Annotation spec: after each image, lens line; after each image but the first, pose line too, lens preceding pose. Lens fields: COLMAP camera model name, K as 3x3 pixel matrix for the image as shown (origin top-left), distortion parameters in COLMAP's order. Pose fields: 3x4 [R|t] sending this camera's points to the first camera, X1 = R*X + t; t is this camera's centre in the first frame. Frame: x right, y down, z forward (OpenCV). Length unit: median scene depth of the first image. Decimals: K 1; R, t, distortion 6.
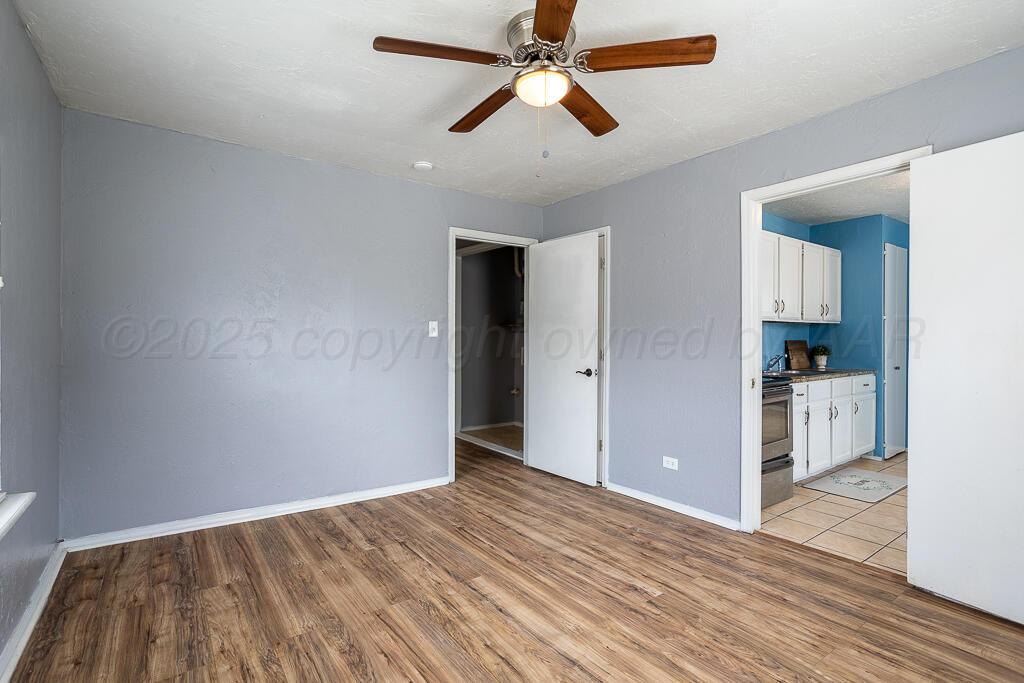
lens RADIAL K [[500.1, 0, 512.0], [0, 500.1, 341.5], [0, 0, 1]] dist [-0.049362, 0.033735]
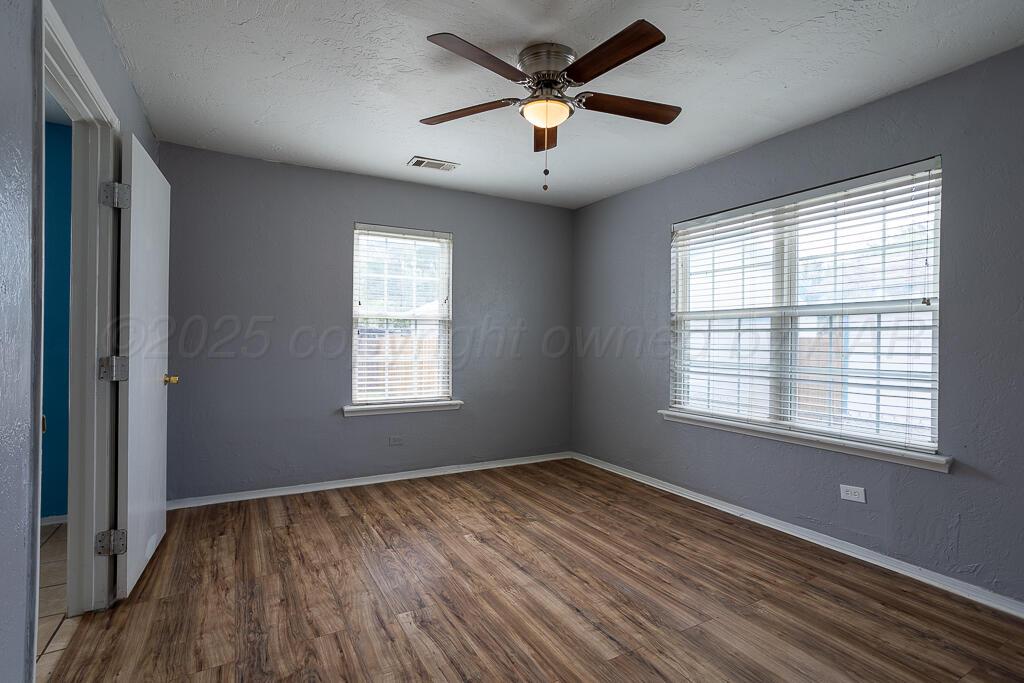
lens RADIAL K [[500.1, 0, 512.0], [0, 500.1, 341.5], [0, 0, 1]] dist [-0.049362, 0.033735]
pose [[-0.993837, -0.012666, 0.110129, 0.004959], [-0.011463, 0.999868, 0.011555, -0.001925], [-0.110260, 0.010222, -0.993850, 1.779911]]
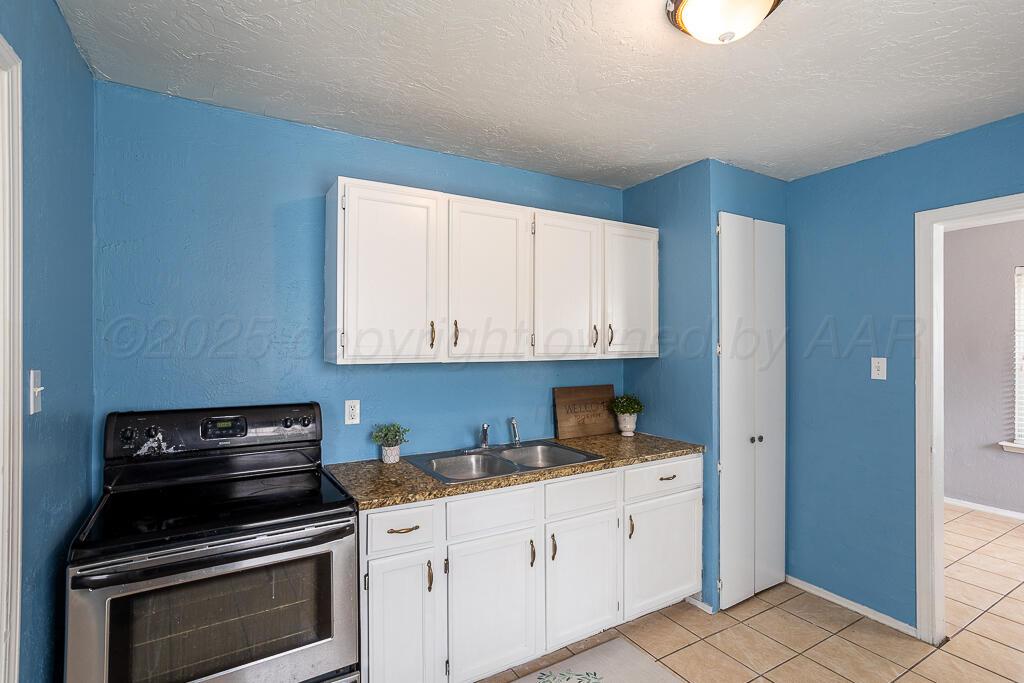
lens RADIAL K [[500.1, 0, 512.0], [0, 500.1, 341.5], [0, 0, 1]] dist [-0.049362, 0.033735]
pose [[0.995956, 0.011943, -0.089049, 1.156293], [-0.011970, 0.999928, 0.000229, -0.113364], [0.089045, 0.000838, 0.996027, 0.877842]]
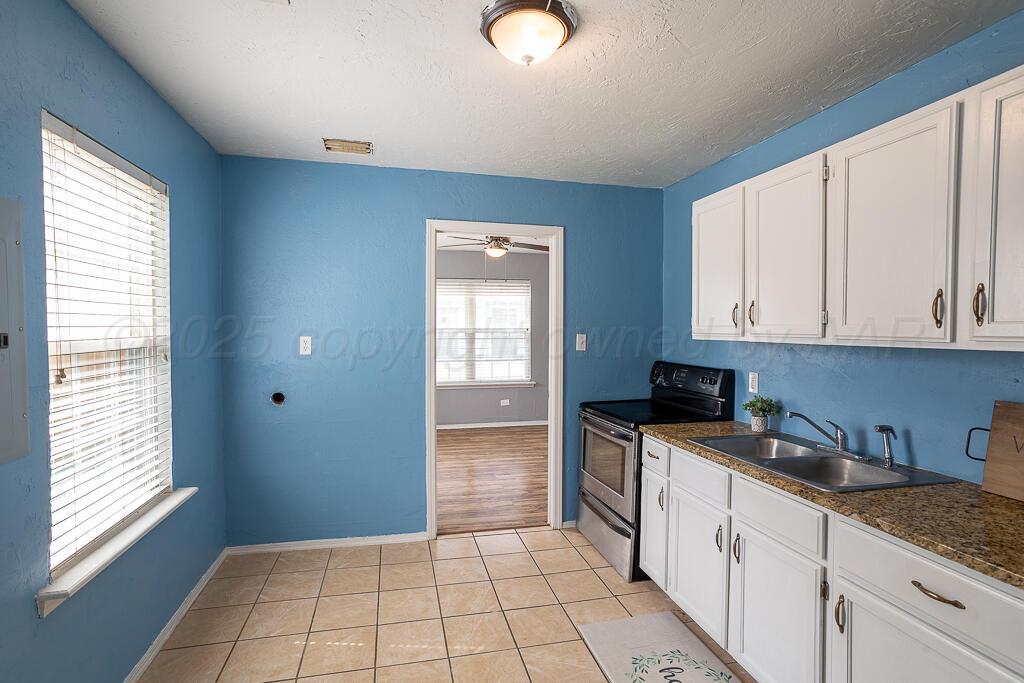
lens RADIAL K [[501.2, 0, 486.0], [0, 501.2, 340.7], [0, 0, 1]] dist [-0.000074, 0.000184]
pose [[-0.427569, 0.034674, -0.903317, 2.057560], [0.010025, 0.999385, 0.033617, -0.112771], [0.903927, 0.005318, -0.427654, 1.751239]]
